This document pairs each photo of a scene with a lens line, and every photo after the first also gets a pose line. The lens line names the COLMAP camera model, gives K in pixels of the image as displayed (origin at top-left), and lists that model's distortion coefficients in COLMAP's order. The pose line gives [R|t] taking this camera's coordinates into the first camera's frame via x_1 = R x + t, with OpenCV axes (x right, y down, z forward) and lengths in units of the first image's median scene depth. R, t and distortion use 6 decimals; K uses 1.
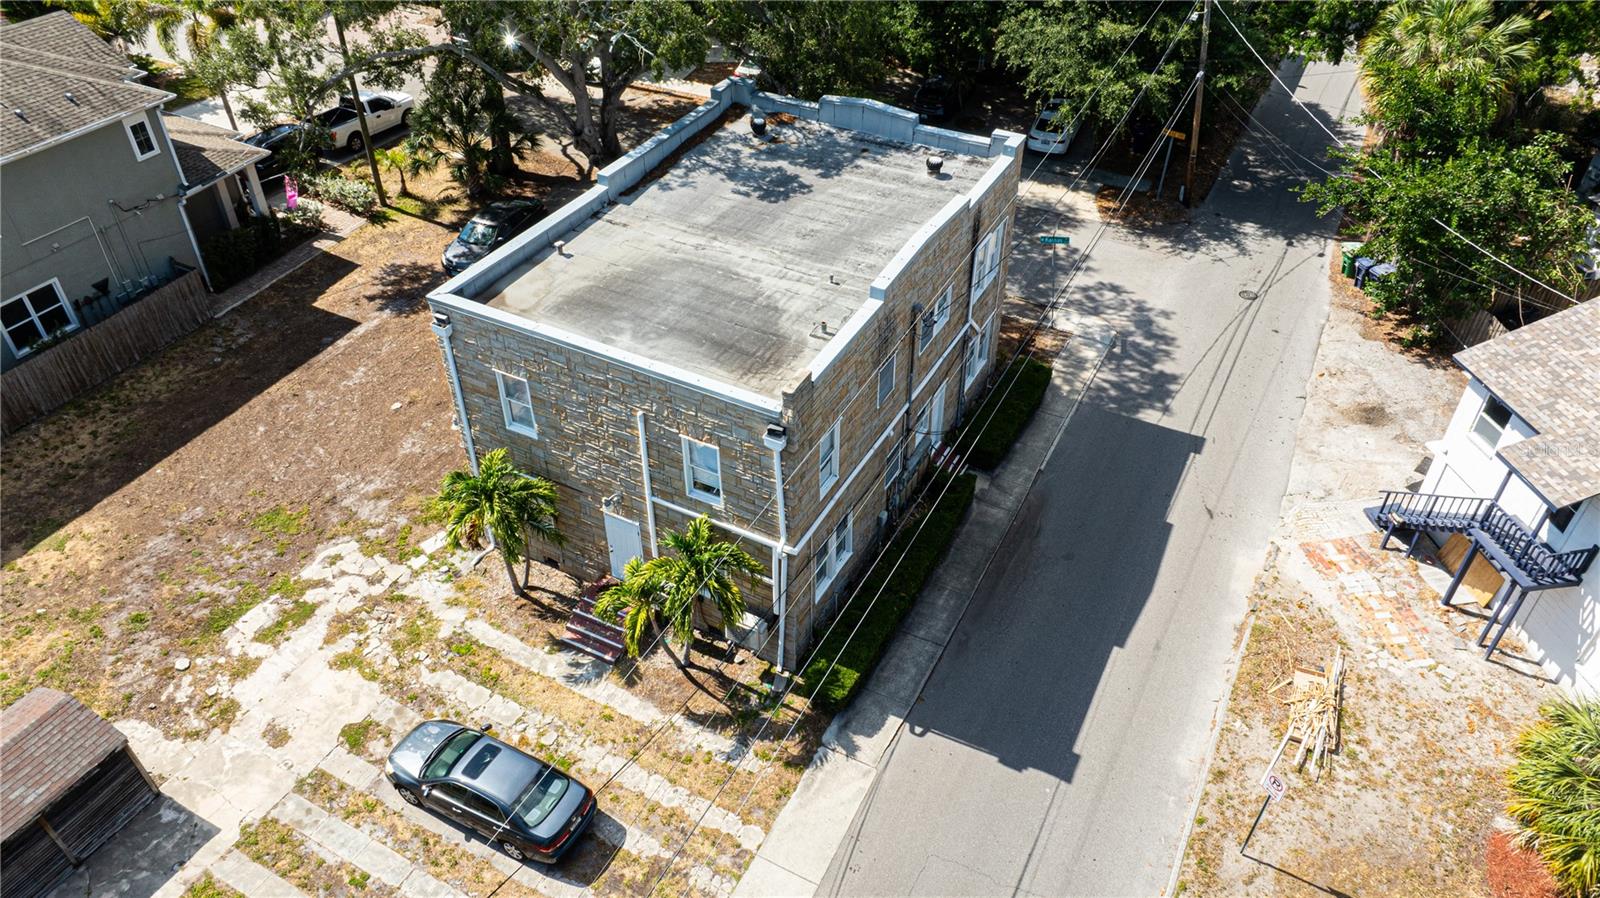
lens RADIAL K [[1122.9, 0, 793.5], [0, 1122.9, 439.1], [0, 0, 1]] dist [-0.002843, 0.023316]
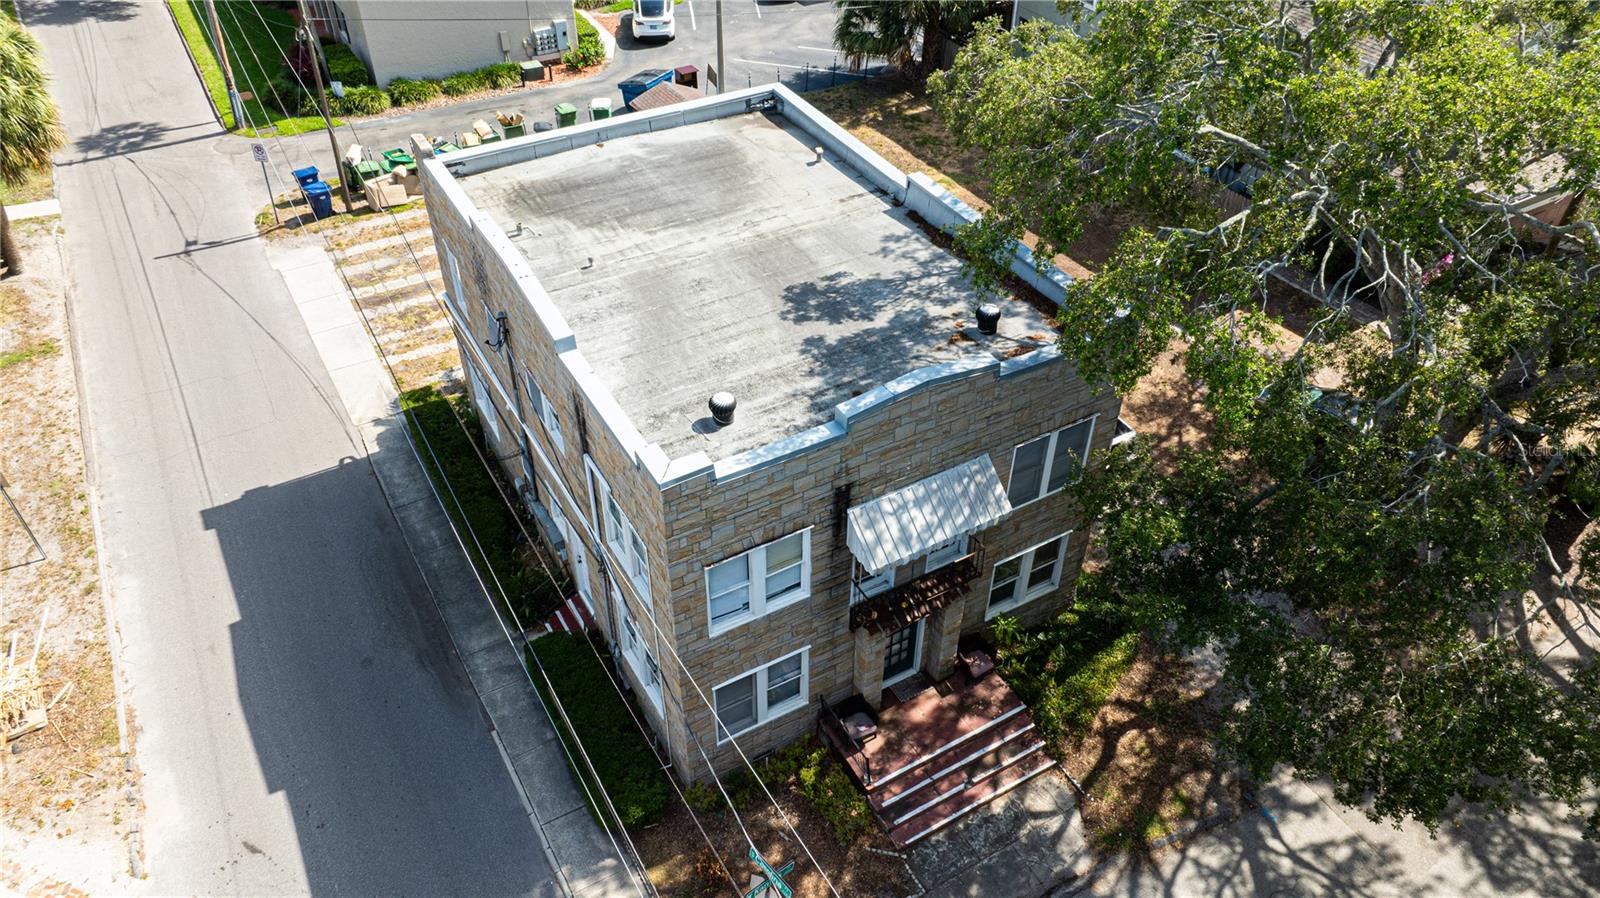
lens RADIAL K [[1122.9, 0, 812.3], [0, 1122.9, 449.1], [0, 0, 1]] dist [-0.002843, 0.023316]
pose [[-0.519621, 0.541442, -0.660935, 0.566622], [-0.551586, 0.378180, 0.743460, -0.787606], [0.652493, 0.750880, 0.102141, 1.072469]]
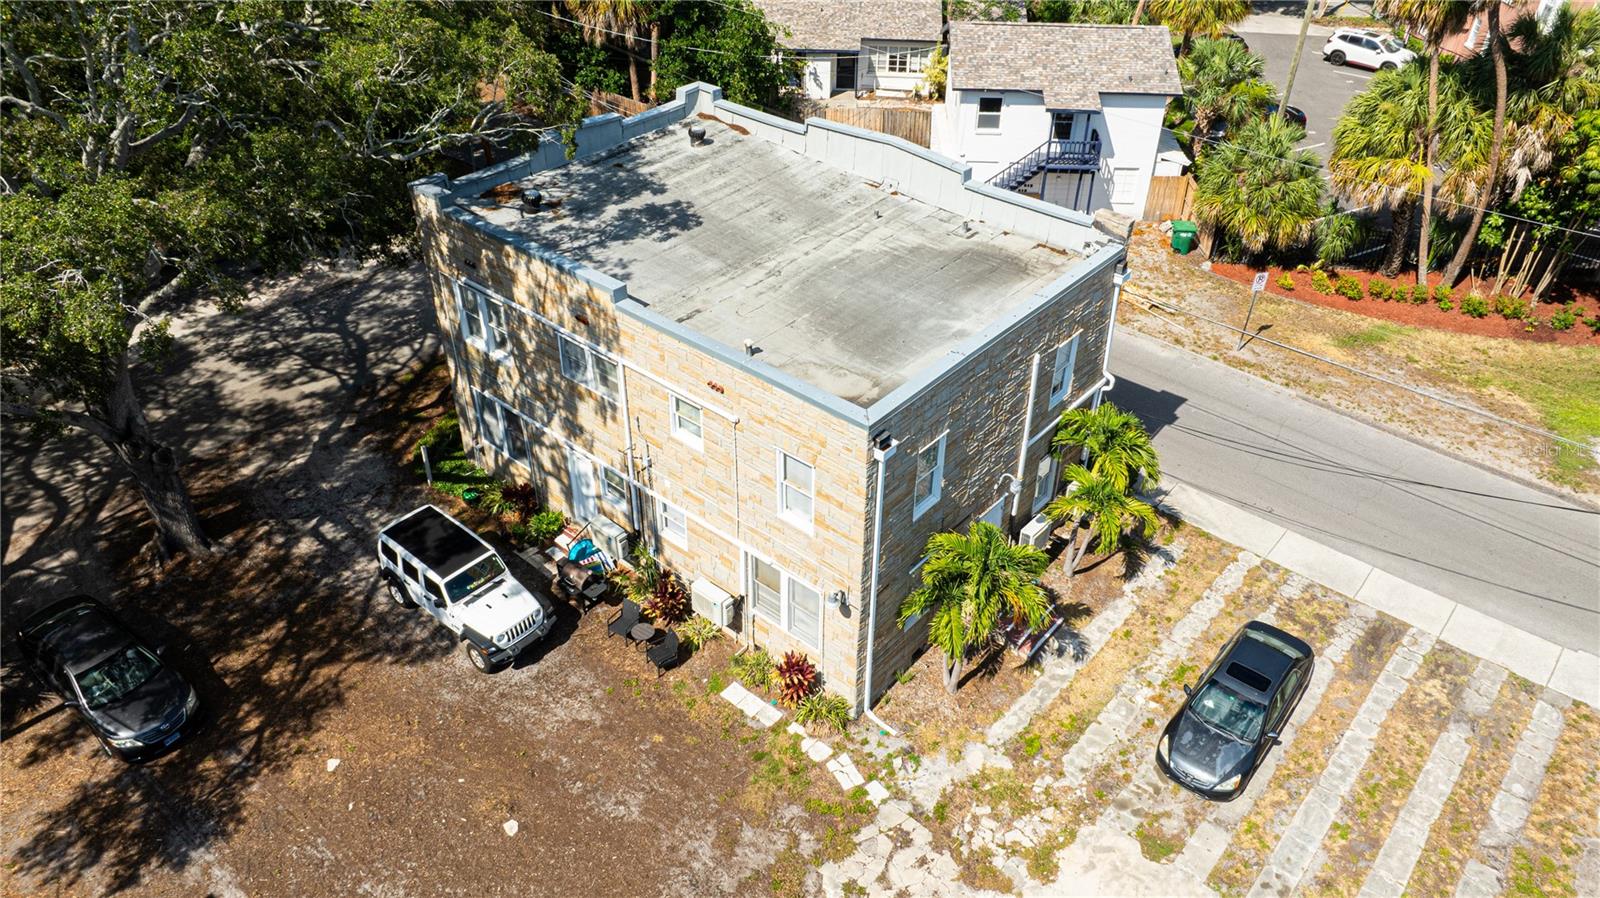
lens RADIAL K [[1122.9, 0, 805.6], [0, 1122.9, 458.9], [0, 0, 1]] dist [-0.002843, 0.023316]
pose [[0.210416, -0.582431, 0.785175, -0.848140], [0.605308, 0.708303, 0.363194, -0.370459], [-0.767677, 0.398850, 0.501588, 0.598597]]
